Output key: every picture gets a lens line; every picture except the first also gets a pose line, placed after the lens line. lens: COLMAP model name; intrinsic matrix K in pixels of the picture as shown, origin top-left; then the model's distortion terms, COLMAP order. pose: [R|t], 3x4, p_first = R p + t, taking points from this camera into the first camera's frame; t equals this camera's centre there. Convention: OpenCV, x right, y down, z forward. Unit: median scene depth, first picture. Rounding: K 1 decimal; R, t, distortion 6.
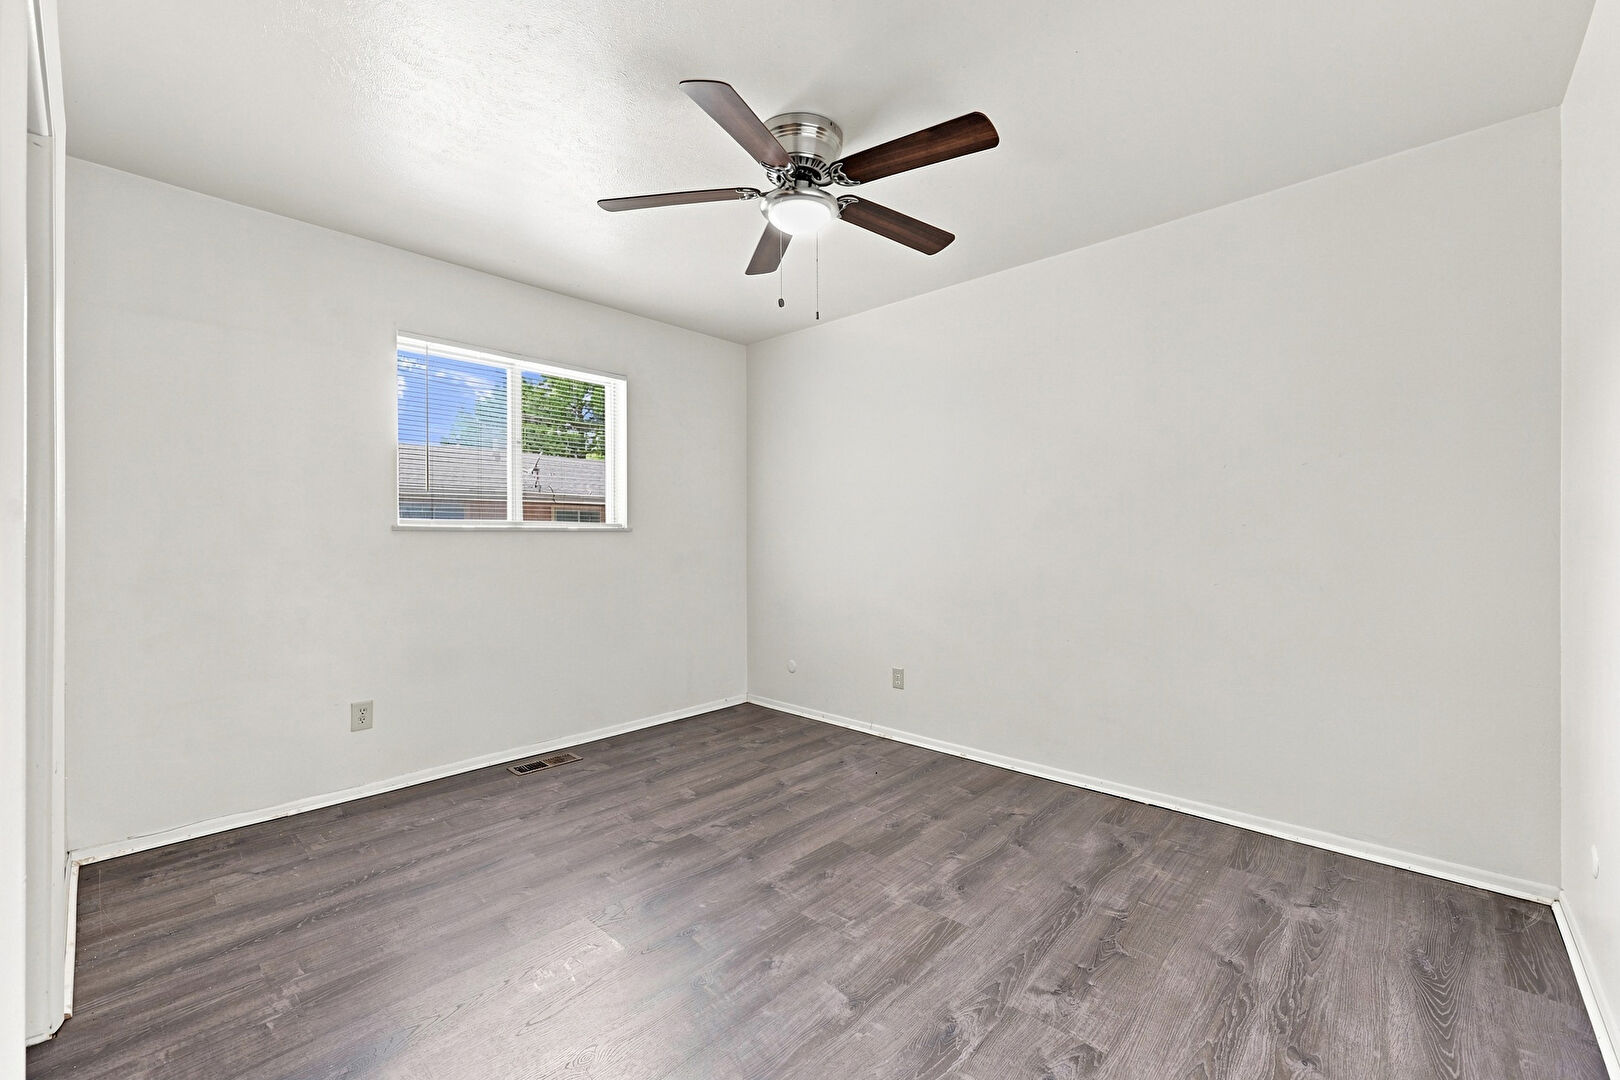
lens RADIAL K [[671.1, 0, 803.0], [0, 671.1, 541.1], [0, 0, 1]] dist [0.000758, -0.000160]
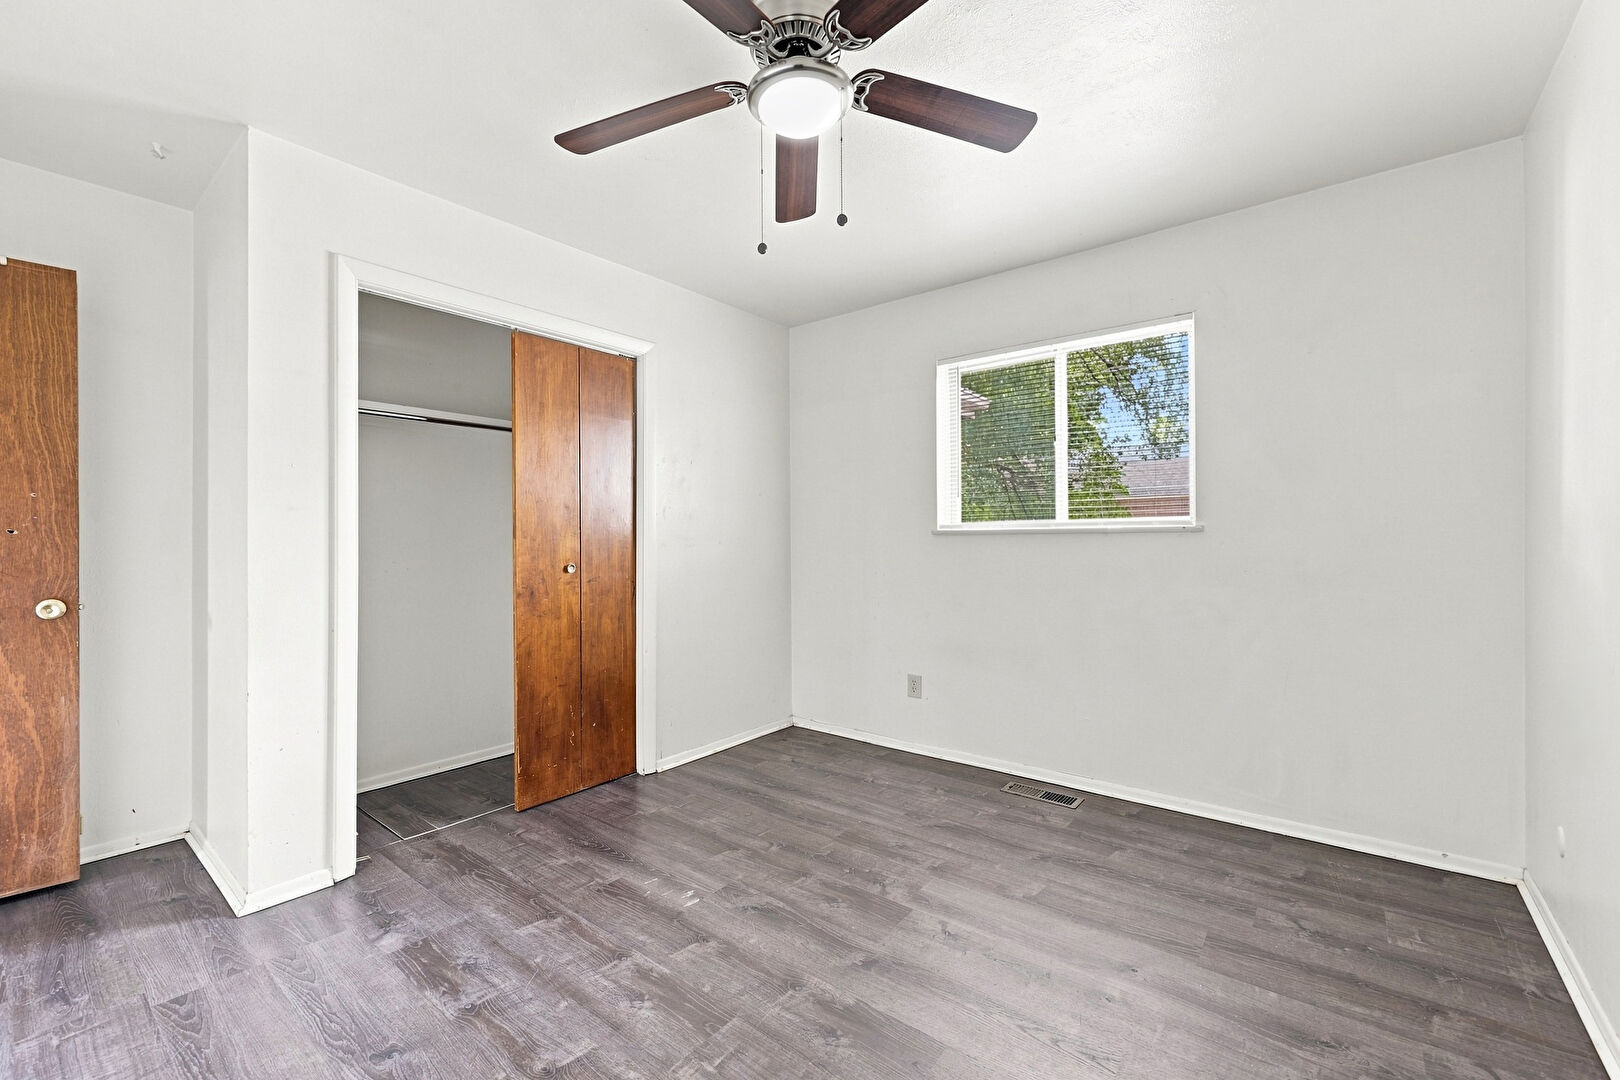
lens RADIAL K [[671.1, 0, 803.0], [0, 671.1, 541.1], [0, 0, 1]] dist [0.000758, -0.000160]
pose [[0.059140, -0.000424, -0.998250, 0.540816], [0.001048, 0.999999, -0.000362, -0.003902], [0.998249, -0.001025, 0.059140, 0.708561]]
